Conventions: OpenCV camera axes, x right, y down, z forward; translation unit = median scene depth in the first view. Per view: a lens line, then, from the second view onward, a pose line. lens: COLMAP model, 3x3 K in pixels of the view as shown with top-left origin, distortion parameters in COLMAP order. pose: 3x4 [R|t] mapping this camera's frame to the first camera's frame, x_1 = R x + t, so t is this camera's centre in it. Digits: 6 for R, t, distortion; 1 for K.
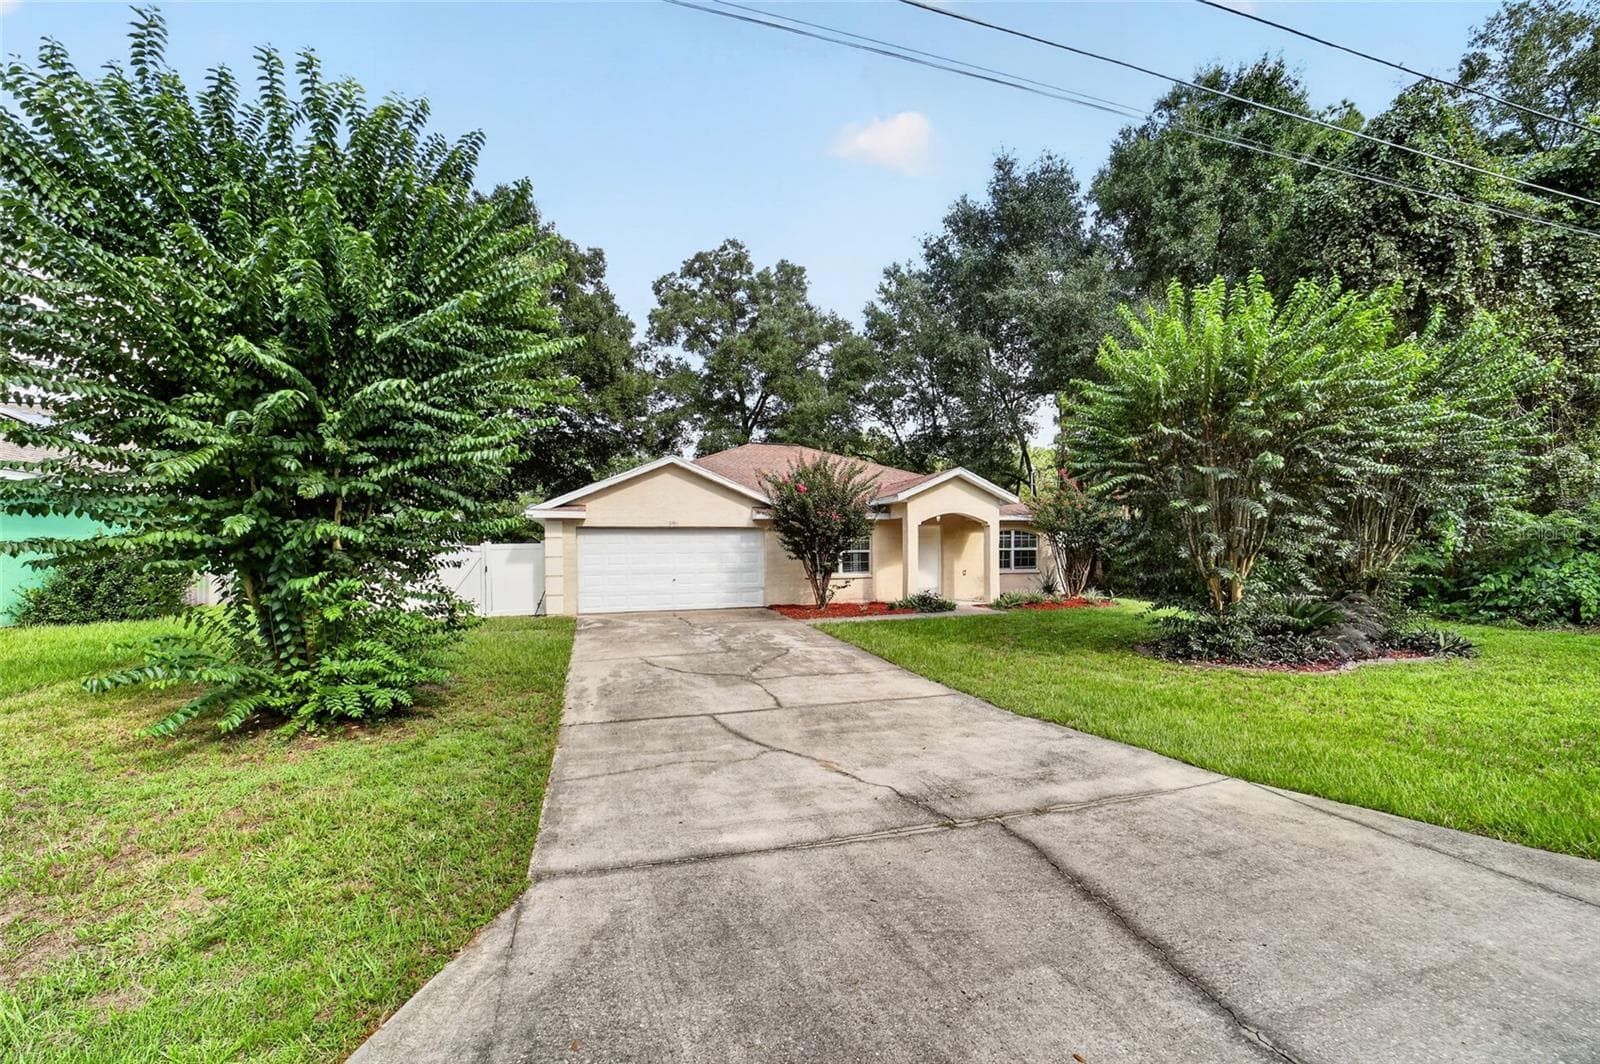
lens RADIAL K [[615.2, 0, 801.0], [0, 615.2, 549.2], [0, 0, 1]] dist [-0.028425, 0.004429]
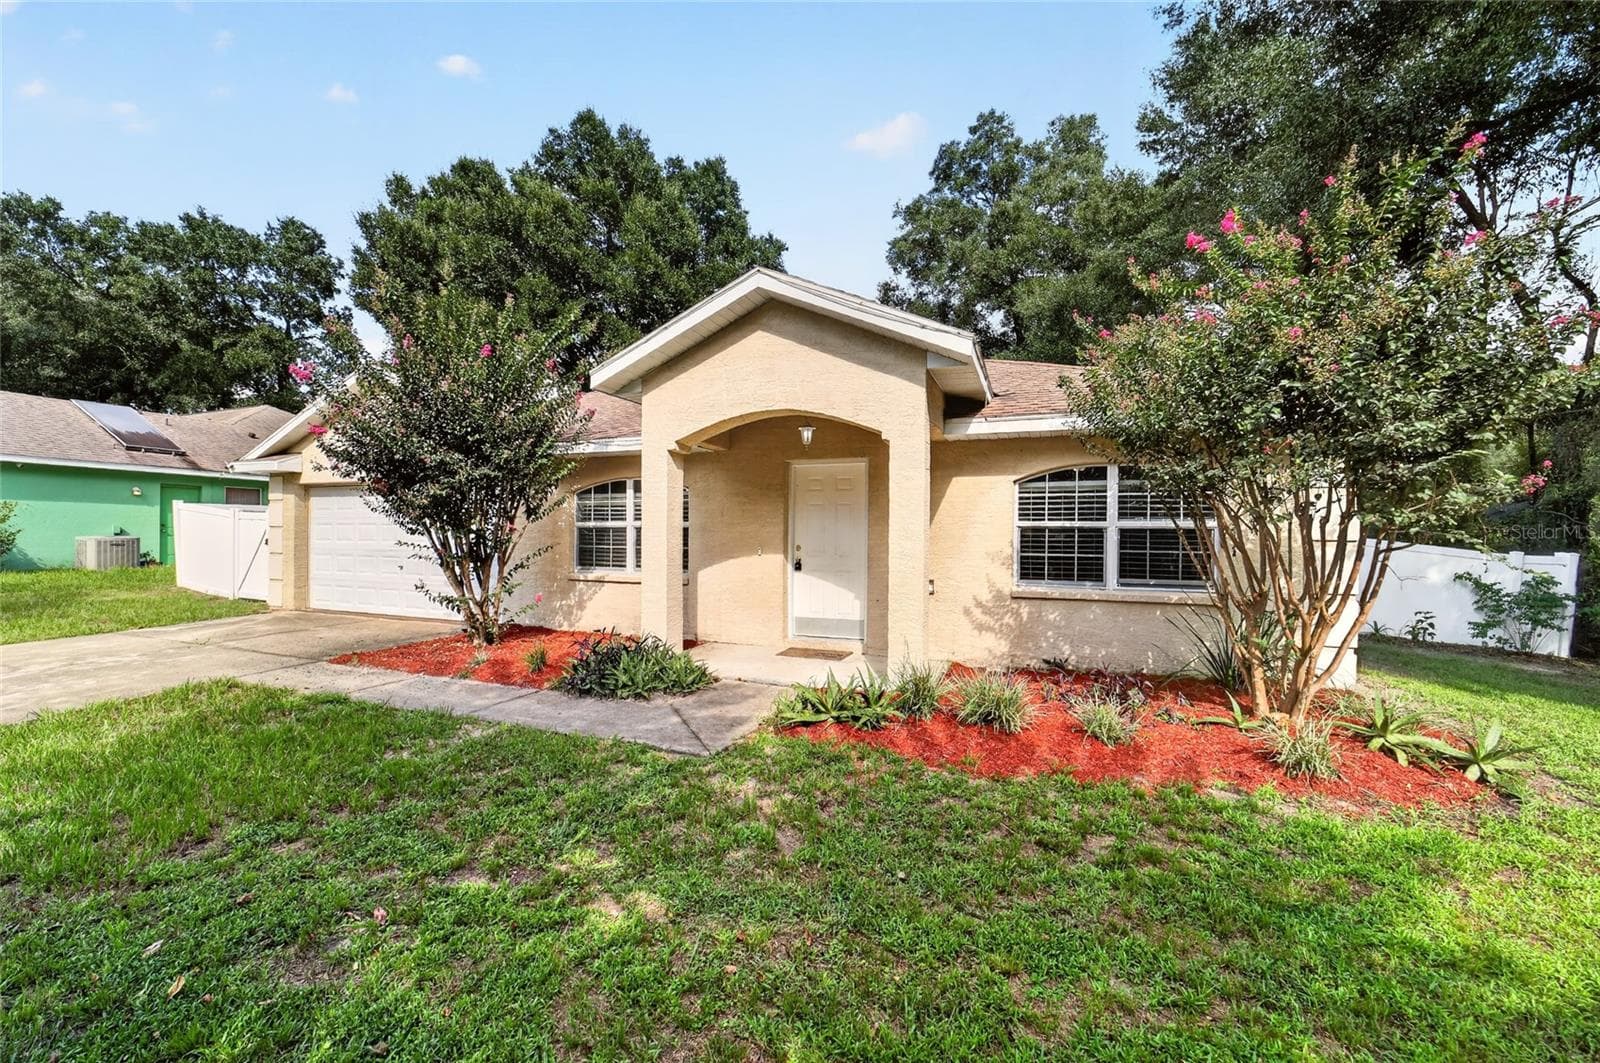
lens RADIAL K [[615.2, 0, 809.3], [0, 615.2, 552.6], [0, 0, 1]] dist [-0.028425, 0.004429]
pose [[0.786348, 0.033075, -0.616898, 0.410585], [-0.019016, 0.999389, 0.029343, 0.008036], [0.617491, -0.011343, 0.786496, 0.637160]]
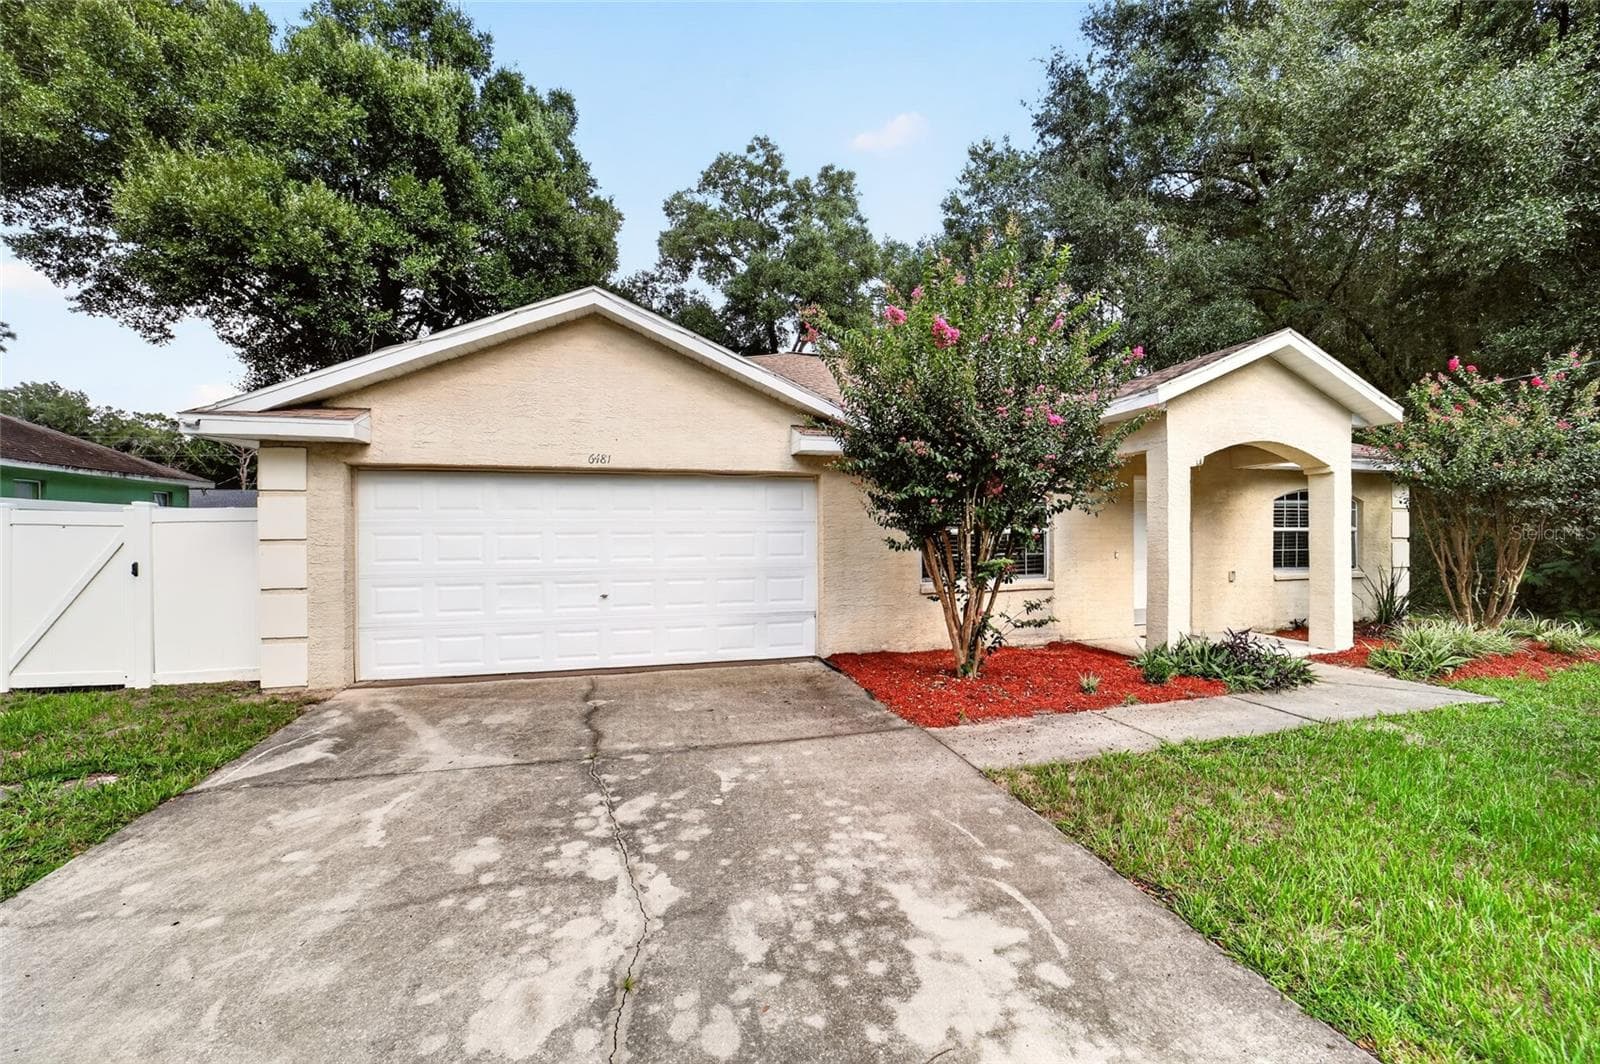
lens RADIAL K [[615.2, 0, 808.5], [0, 615.2, 538.4], [0, 0, 1]] dist [-0.028425, 0.004429]
pose [[0.999165, 0.004704, -0.040578, -0.042404], [-0.004560, 0.999983, 0.003641, 0.007219], [0.040594, -0.003453, 0.999170, 0.486101]]
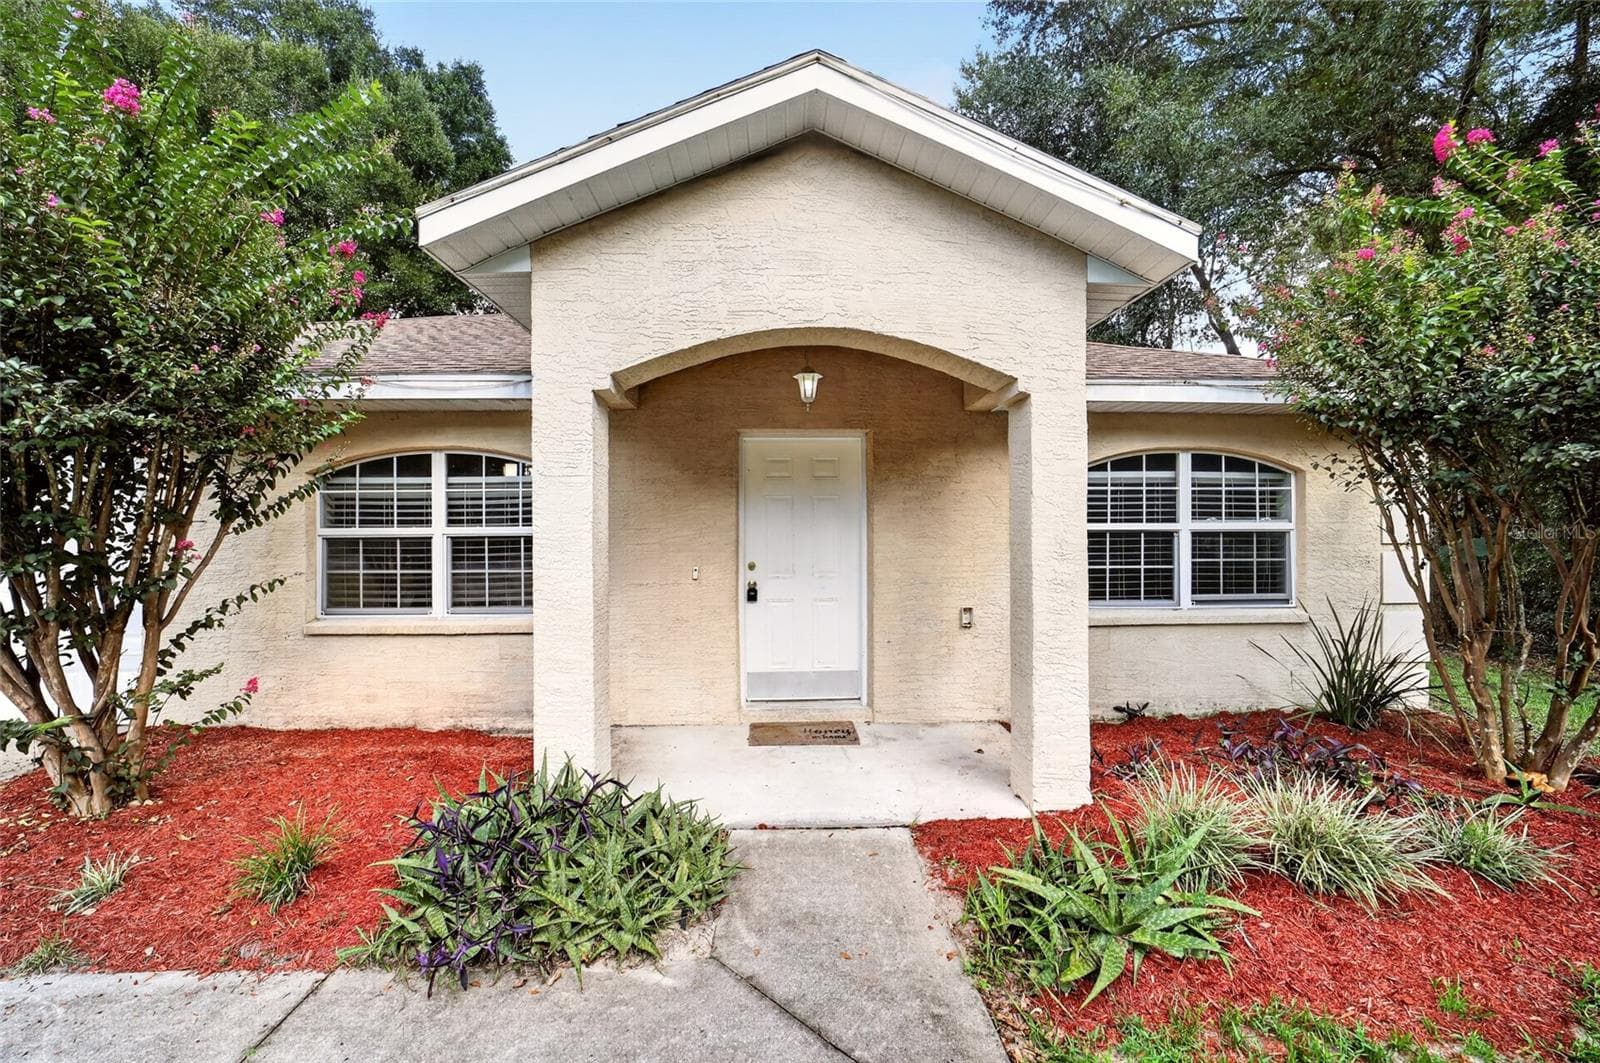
lens RADIAL K [[615.2, 0, 795.8], [0, 615.2, 530.8], [0, 0, 1]] dist [-0.028425, 0.004429]
pose [[0.963933, 0.004736, -0.266102, 0.252170], [-0.005455, 0.999983, -0.001961, 0.002910], [0.266088, 0.003342, 0.963943, 0.700233]]
